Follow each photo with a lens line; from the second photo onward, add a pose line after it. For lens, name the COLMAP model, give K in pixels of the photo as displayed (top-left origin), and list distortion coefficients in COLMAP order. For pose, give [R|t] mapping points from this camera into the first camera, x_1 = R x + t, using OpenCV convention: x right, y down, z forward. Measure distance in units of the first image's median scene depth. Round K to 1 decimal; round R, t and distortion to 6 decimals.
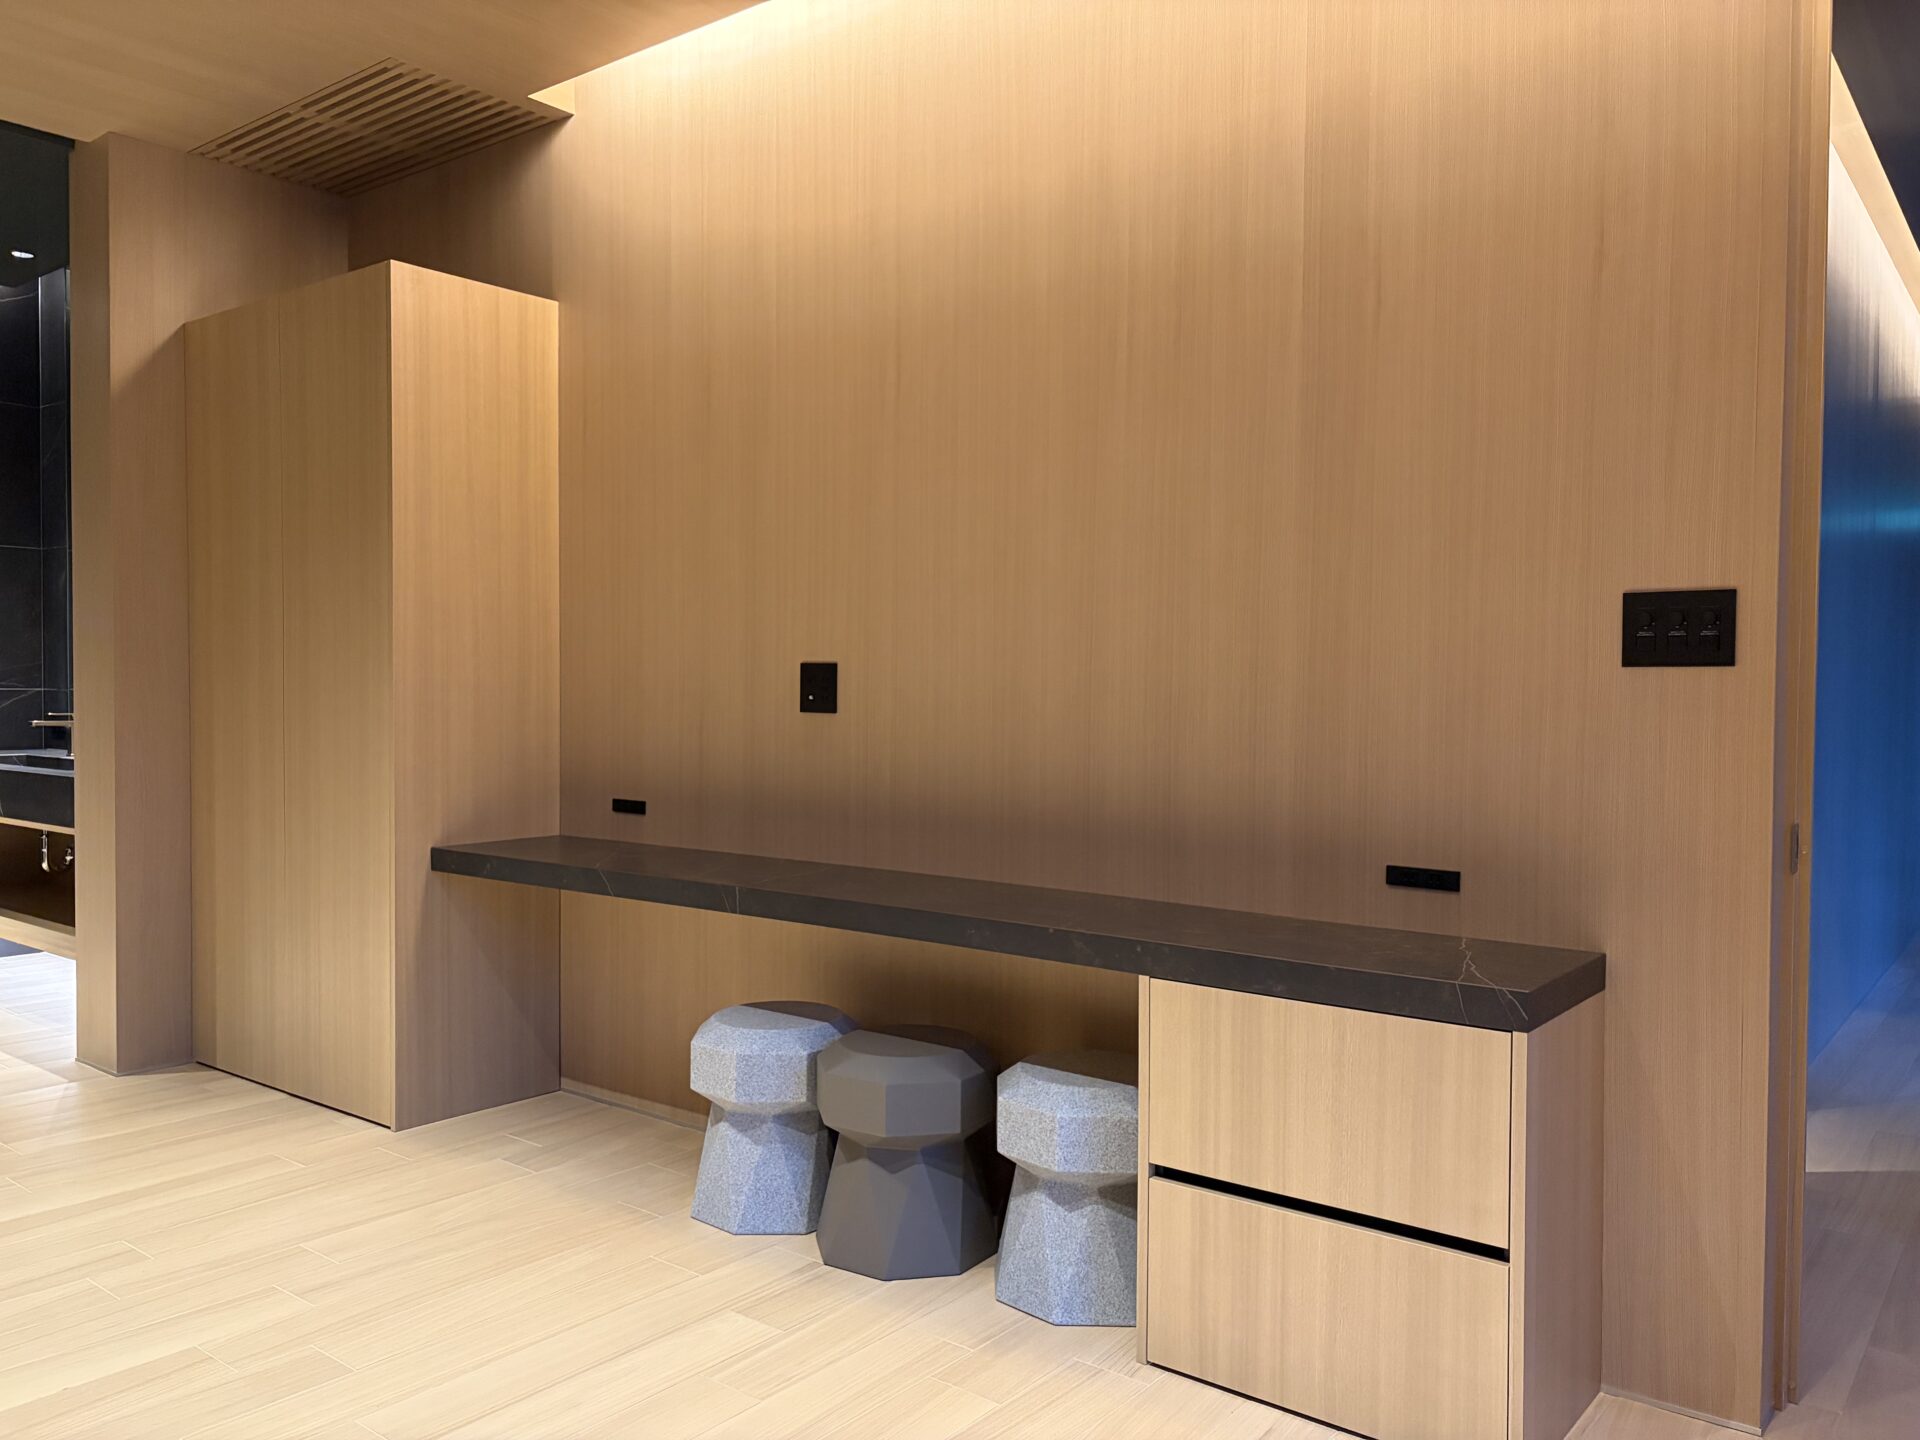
lens RADIAL K [[1434.5, 0, 947.6], [0, 1434.5, 725.6], [0, 0, 1]] dist [0.041090, -0.043830]
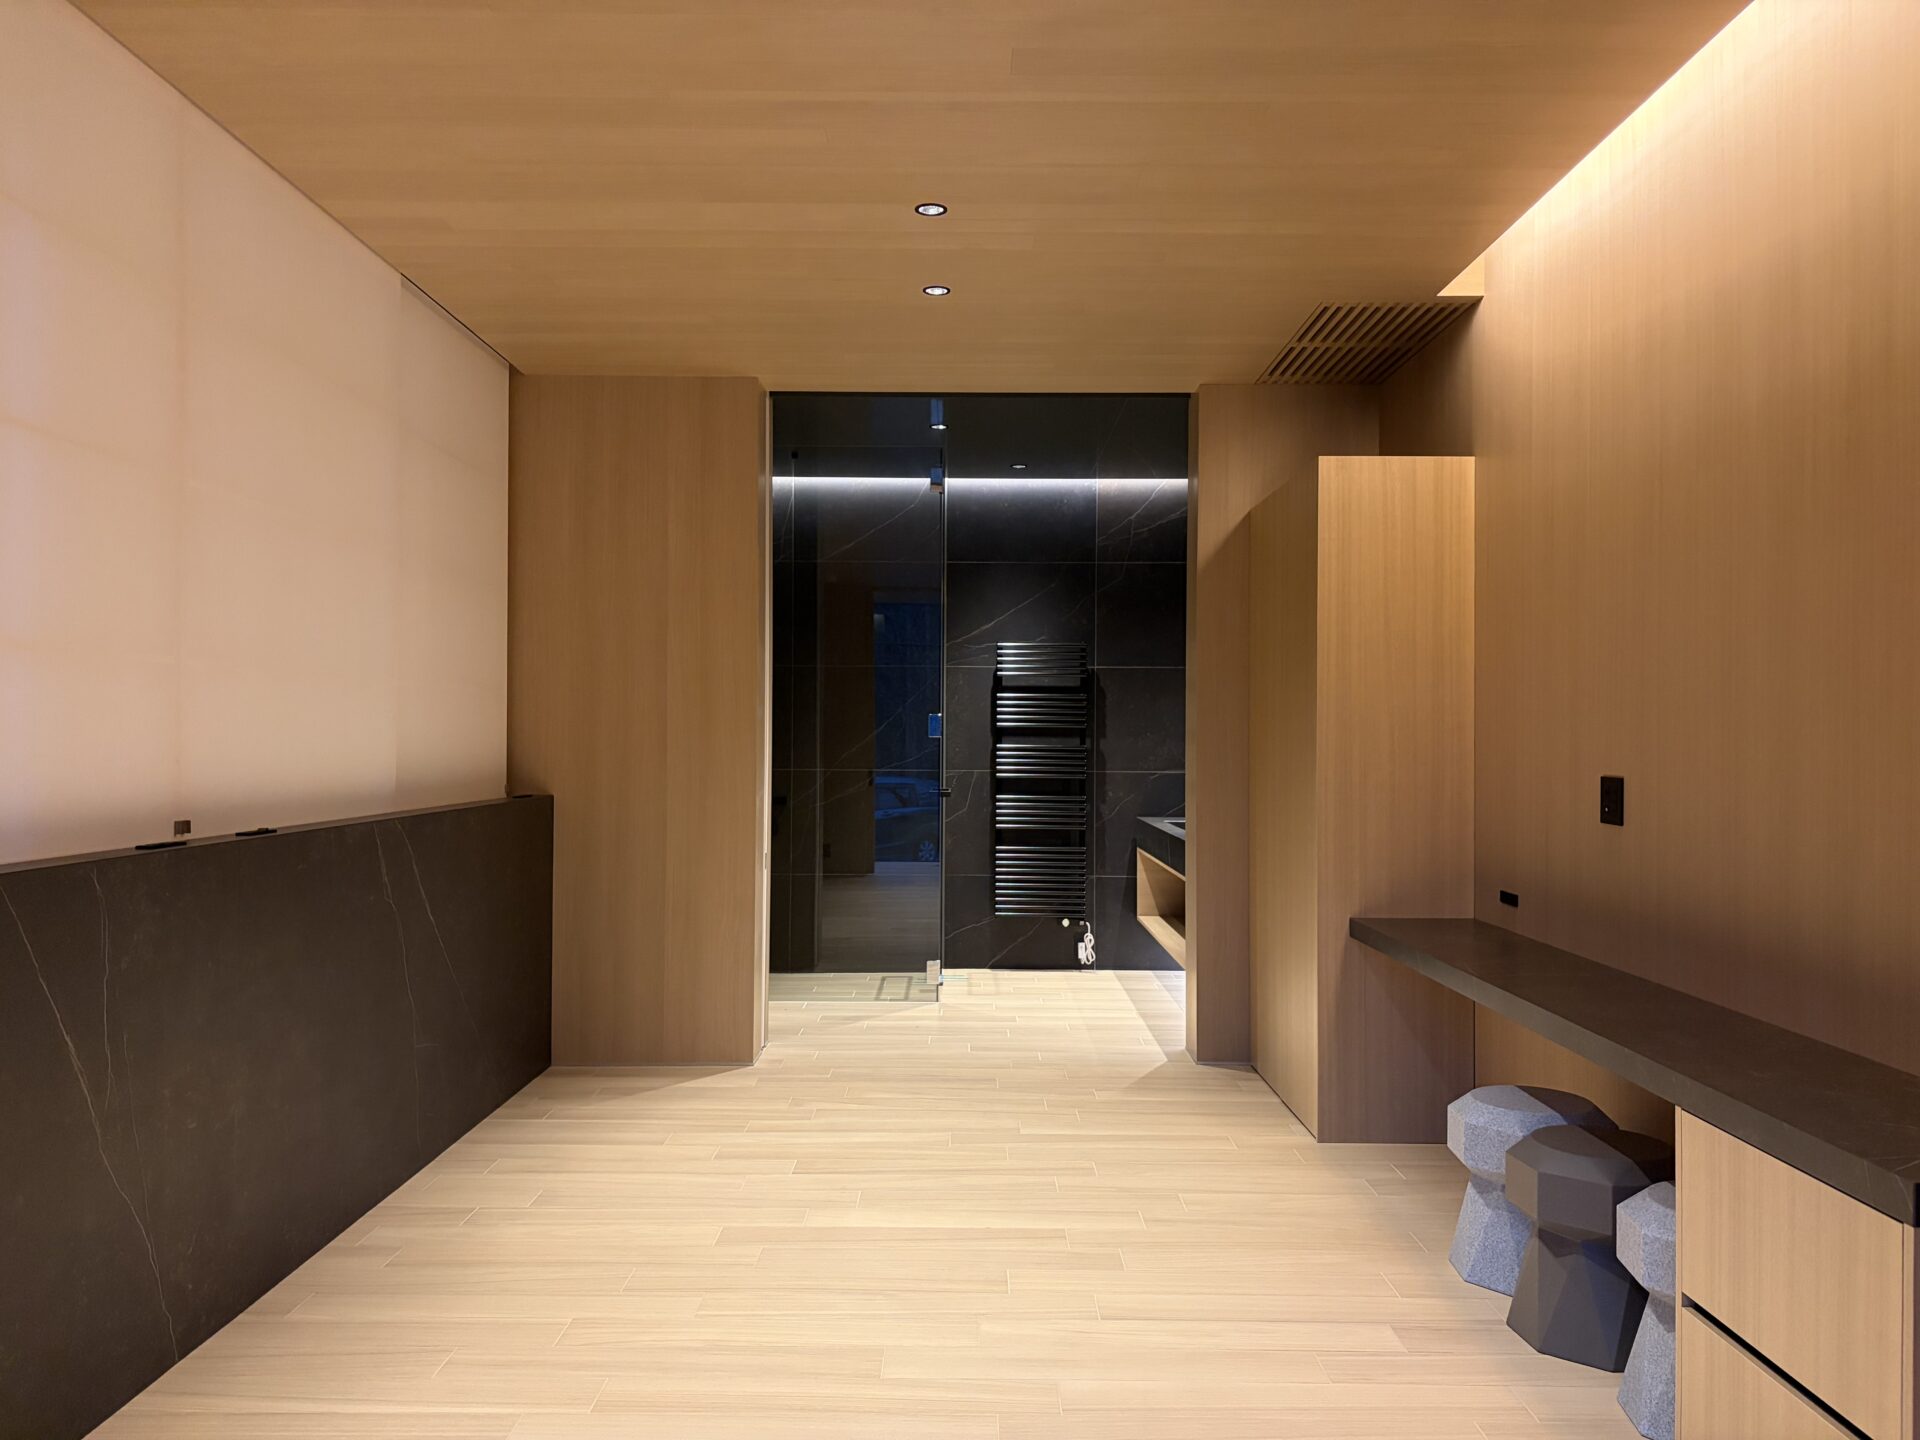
lens RADIAL K [[1442.0, 0, 997.0], [0, 1442.0, 725.0], [0, 0, 1]] dist [0.001726, 0.008426]
pose [[0.629367, -0.009857, -0.777045, 0.429366], [-0.024392, 0.999176, -0.032431, -0.034728], [0.776725, 0.039364, 0.628608, -0.021691]]
